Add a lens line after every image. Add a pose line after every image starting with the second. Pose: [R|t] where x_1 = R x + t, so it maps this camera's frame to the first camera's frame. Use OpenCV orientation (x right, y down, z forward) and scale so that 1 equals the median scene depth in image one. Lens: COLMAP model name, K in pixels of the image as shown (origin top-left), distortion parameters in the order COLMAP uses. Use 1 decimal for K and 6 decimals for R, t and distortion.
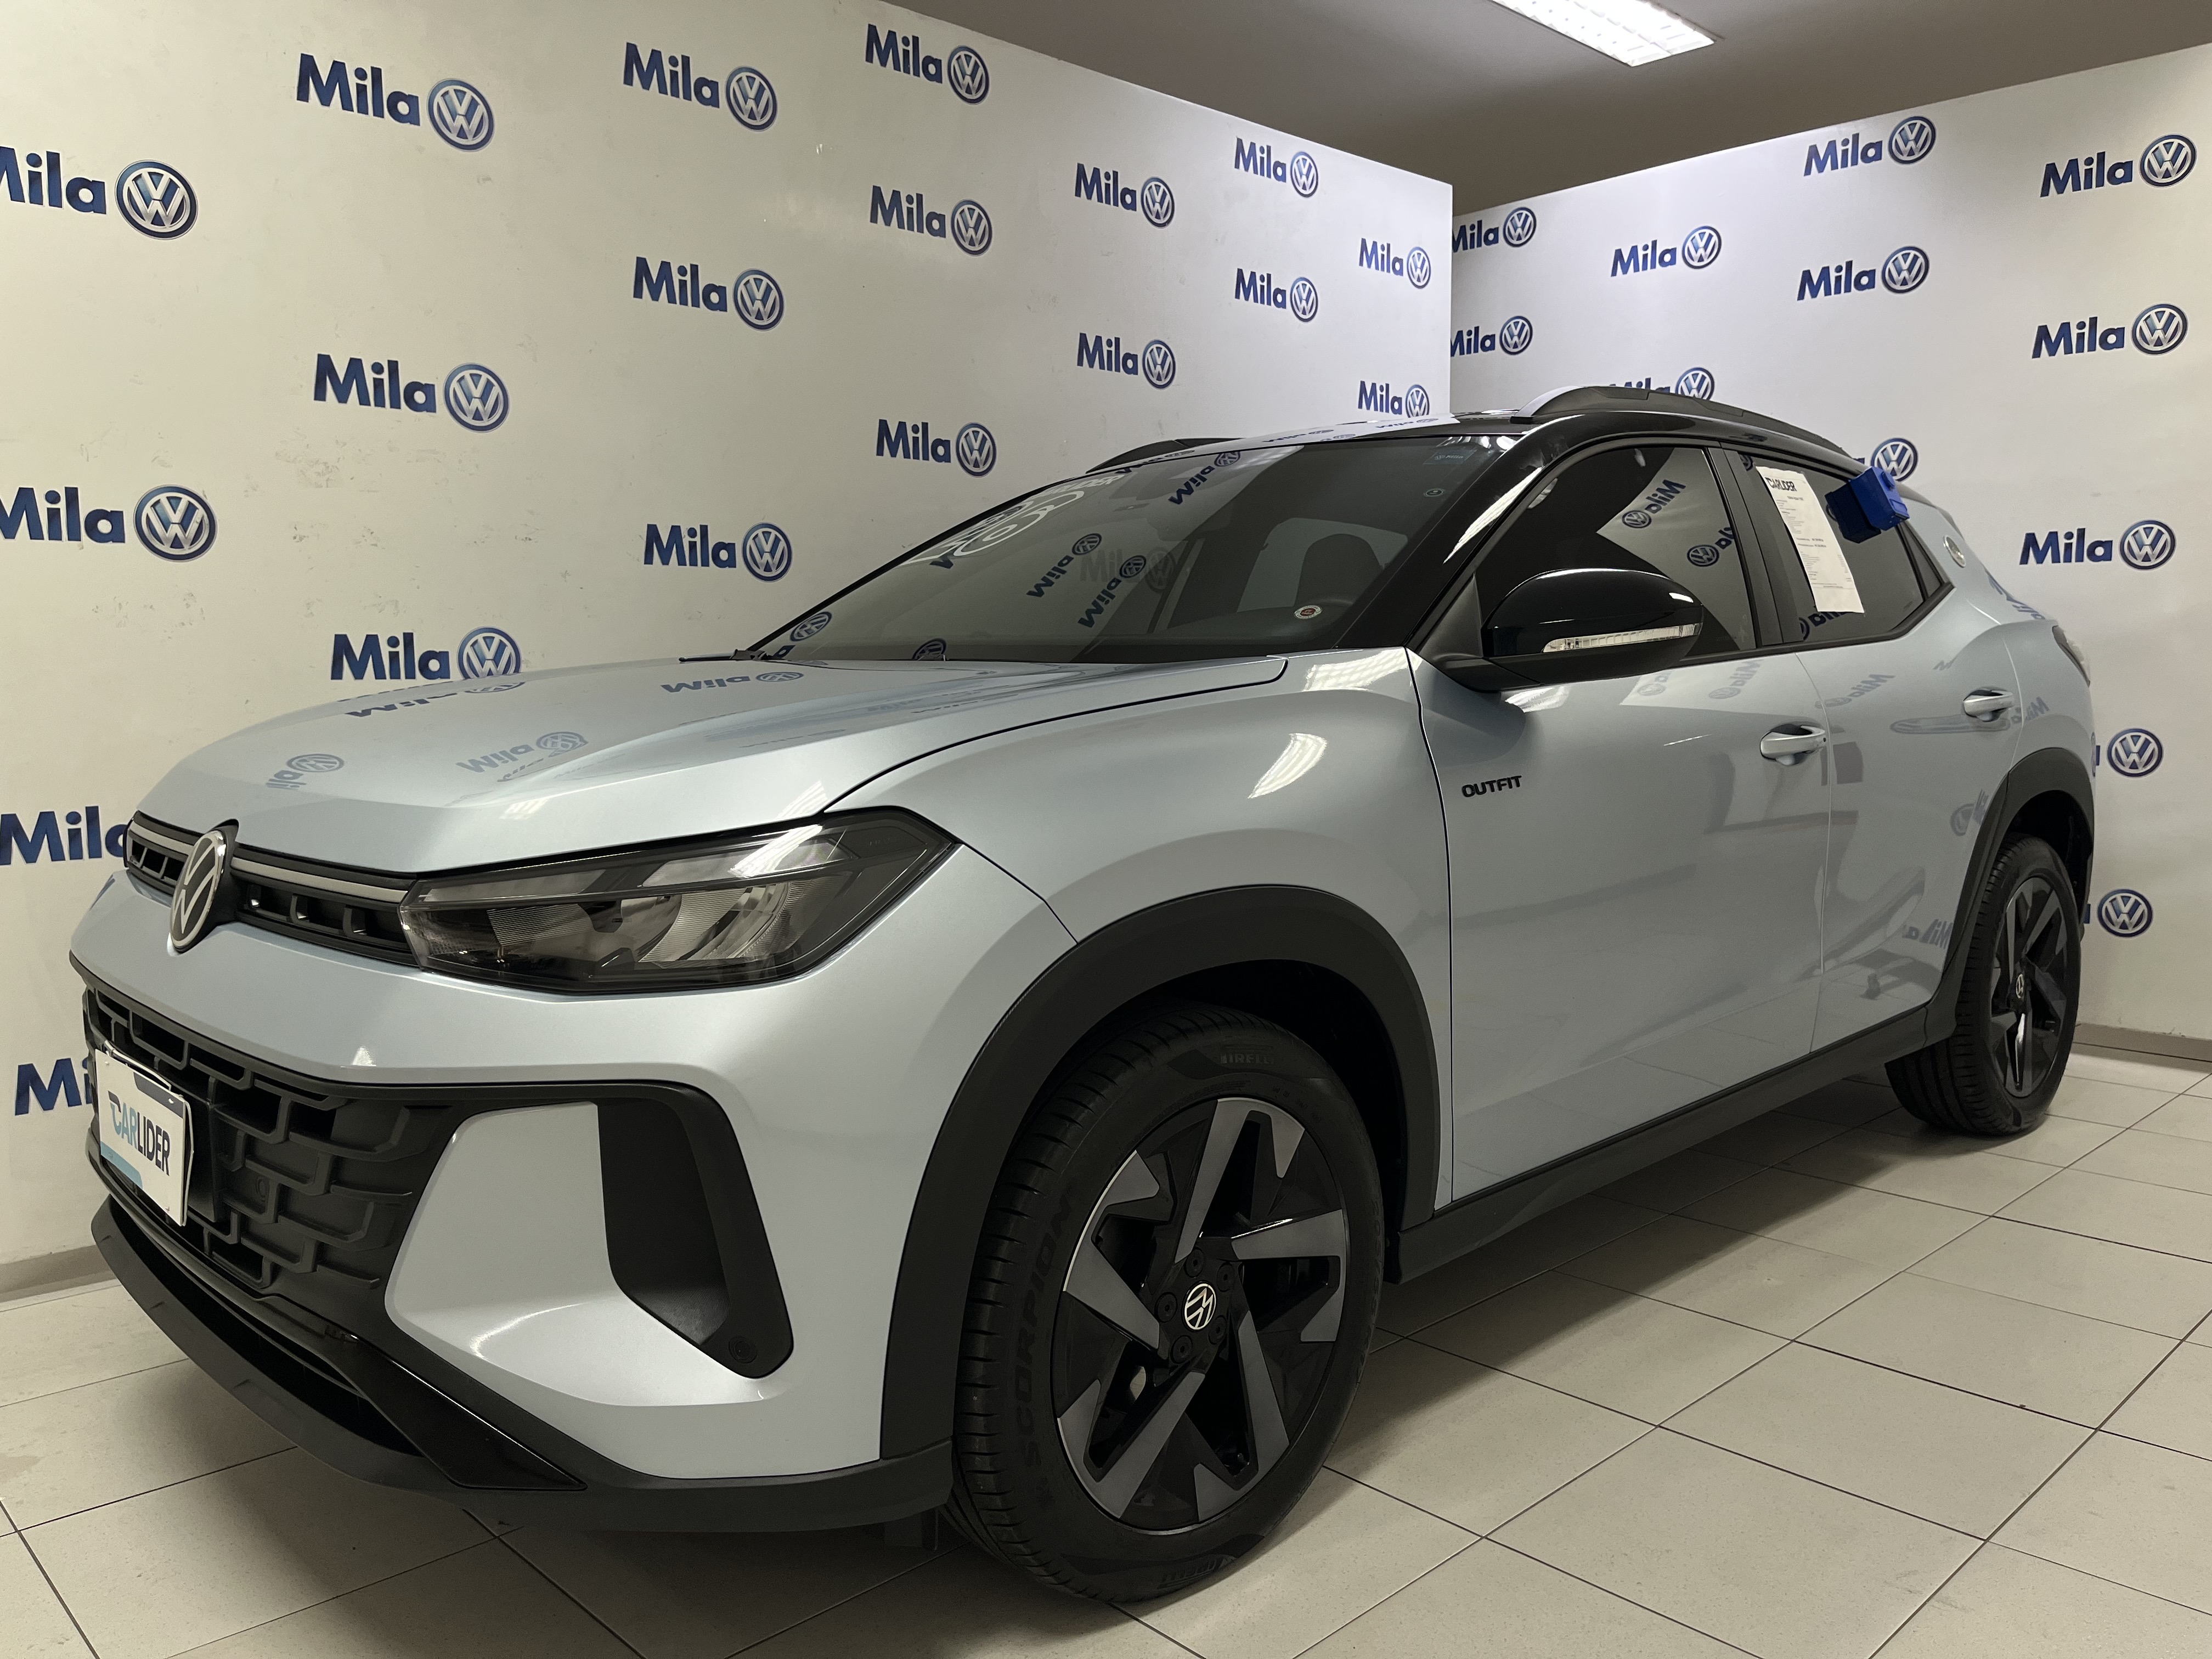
lens RADIAL K [[1695.4, 0, 1153.7], [0, 1695.4, 837.5], [0, 0, 1]] dist [0.049625, -0.074342]
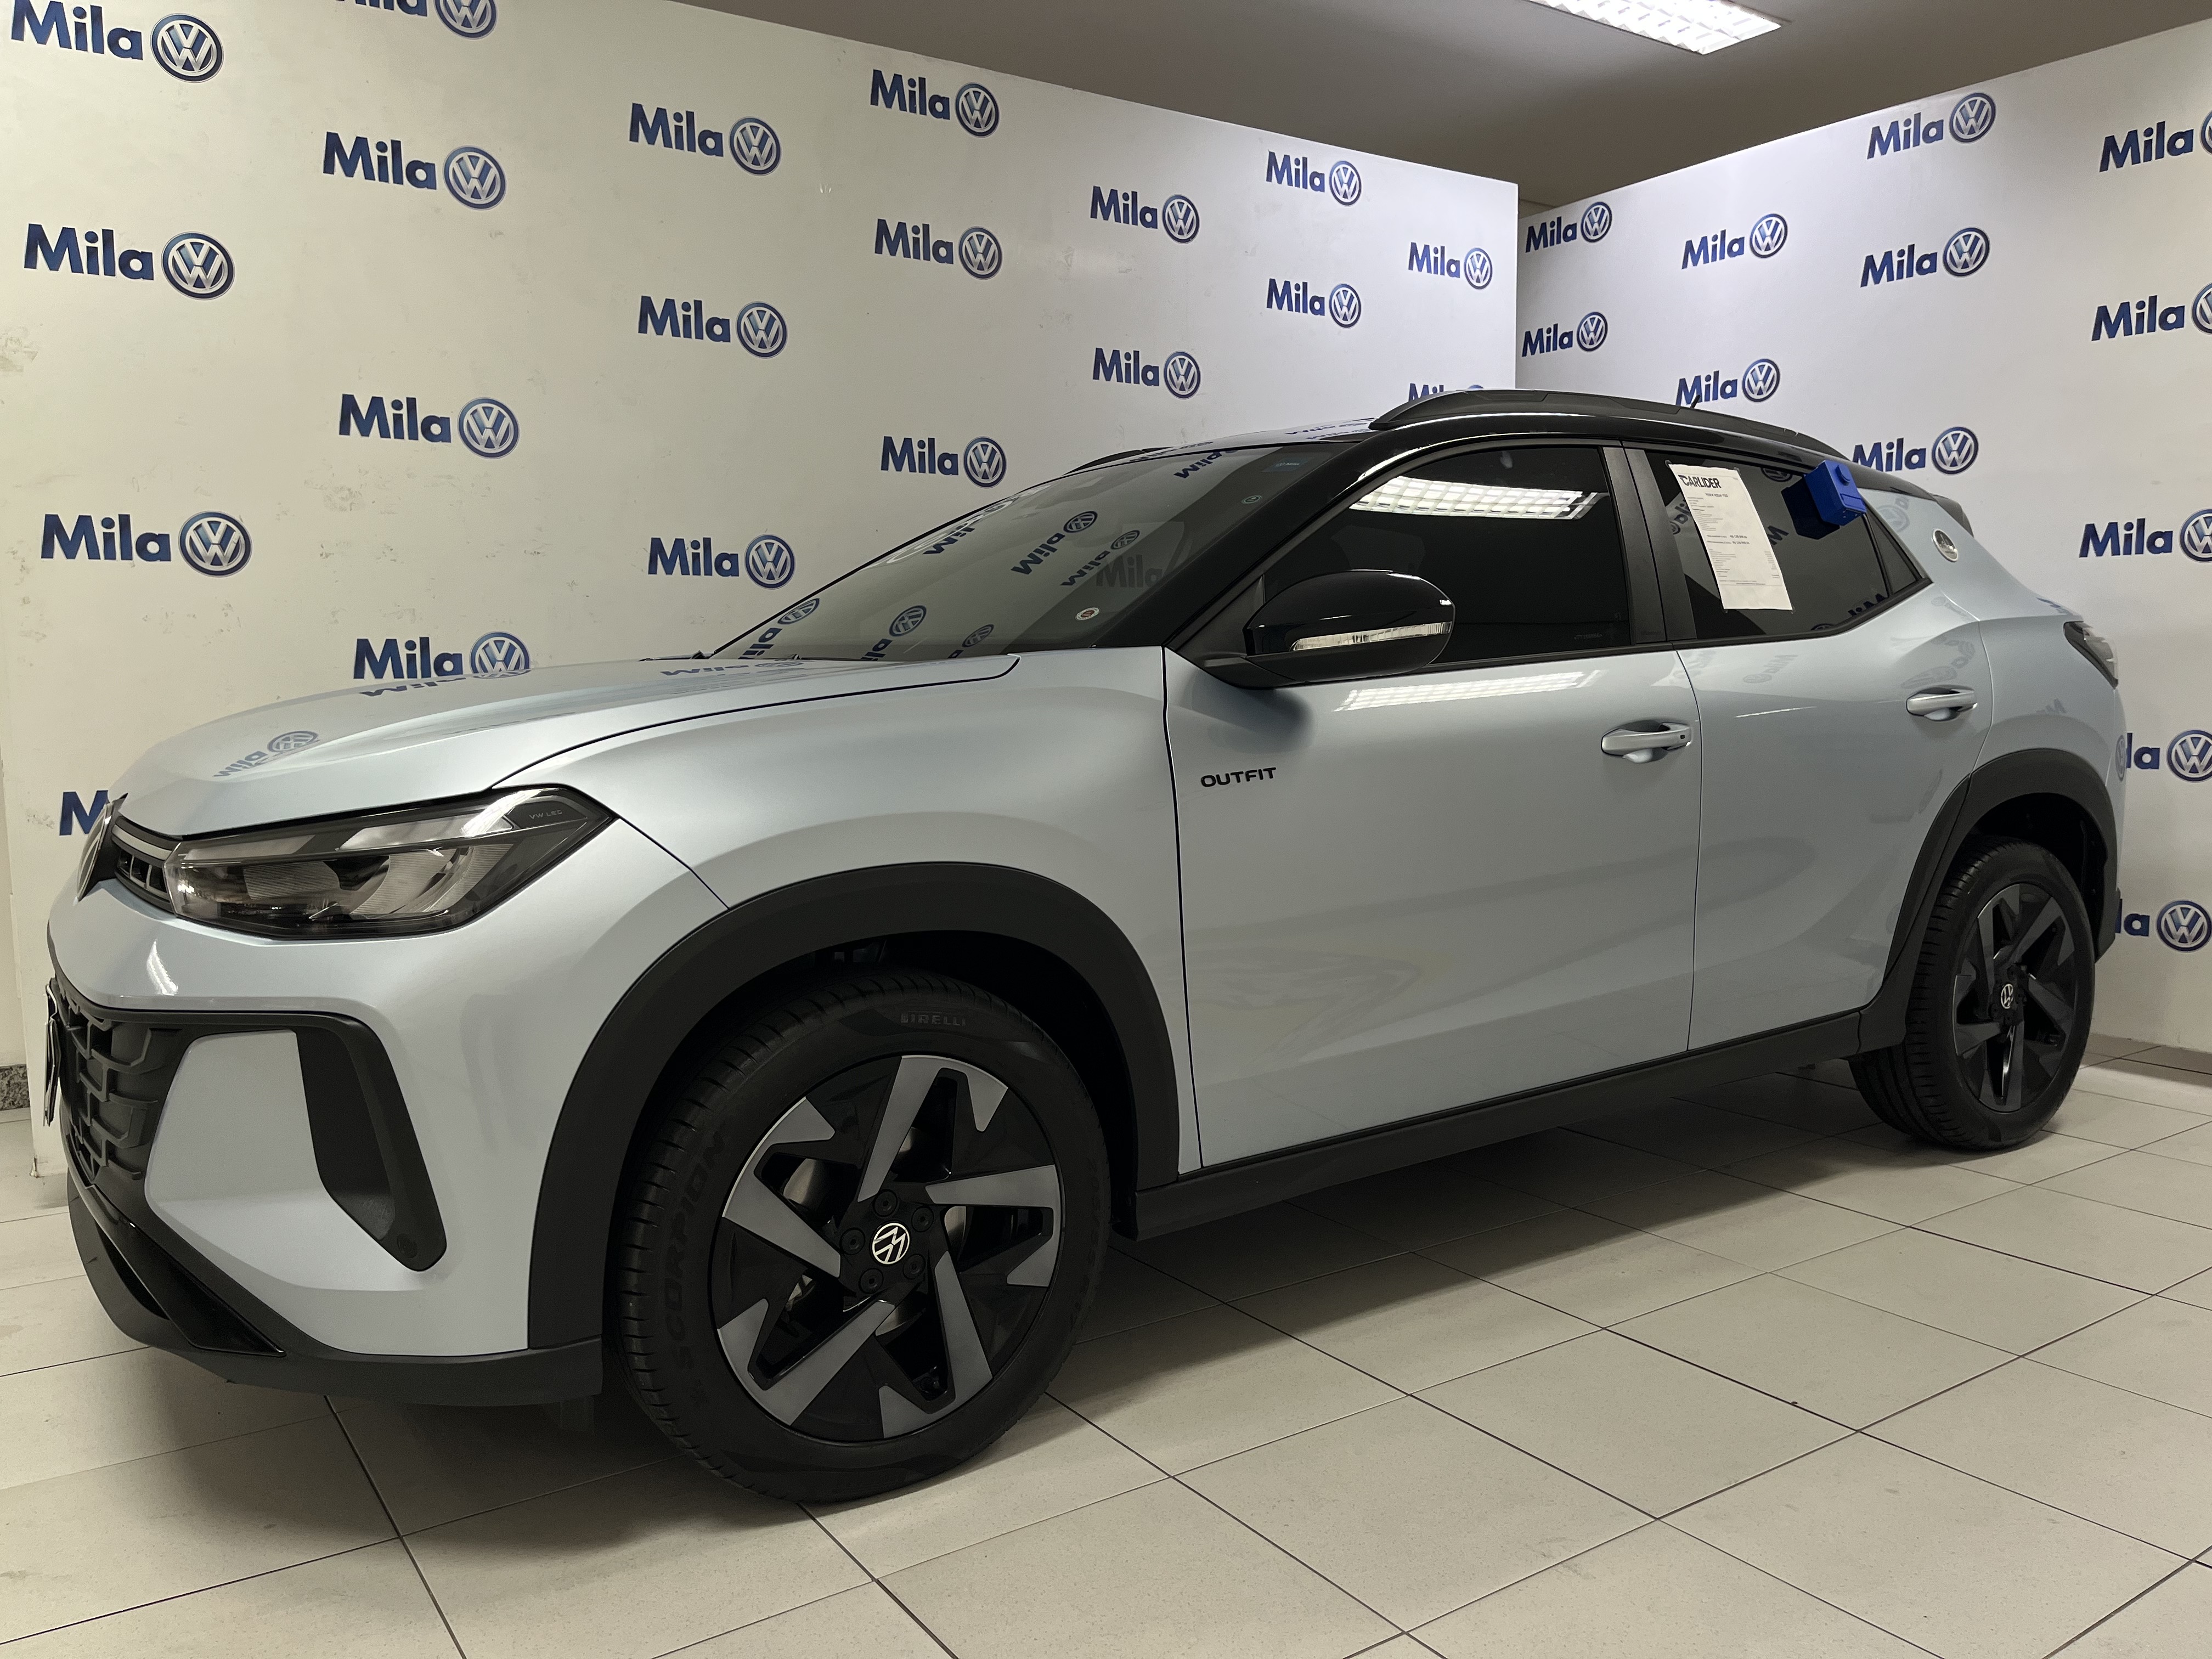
lens RADIAL K [[1695.4, 0, 1123.8], [0, 1695.4, 833.1], [0, 0, 1]] dist [0.049625, -0.074342]
pose [[0.986079, 0.013973, -0.165692, 0.204909], [-0.014605, 0.999890, -0.002597, 0.005819], [0.165638, 0.004981, 0.986174, -0.037116]]
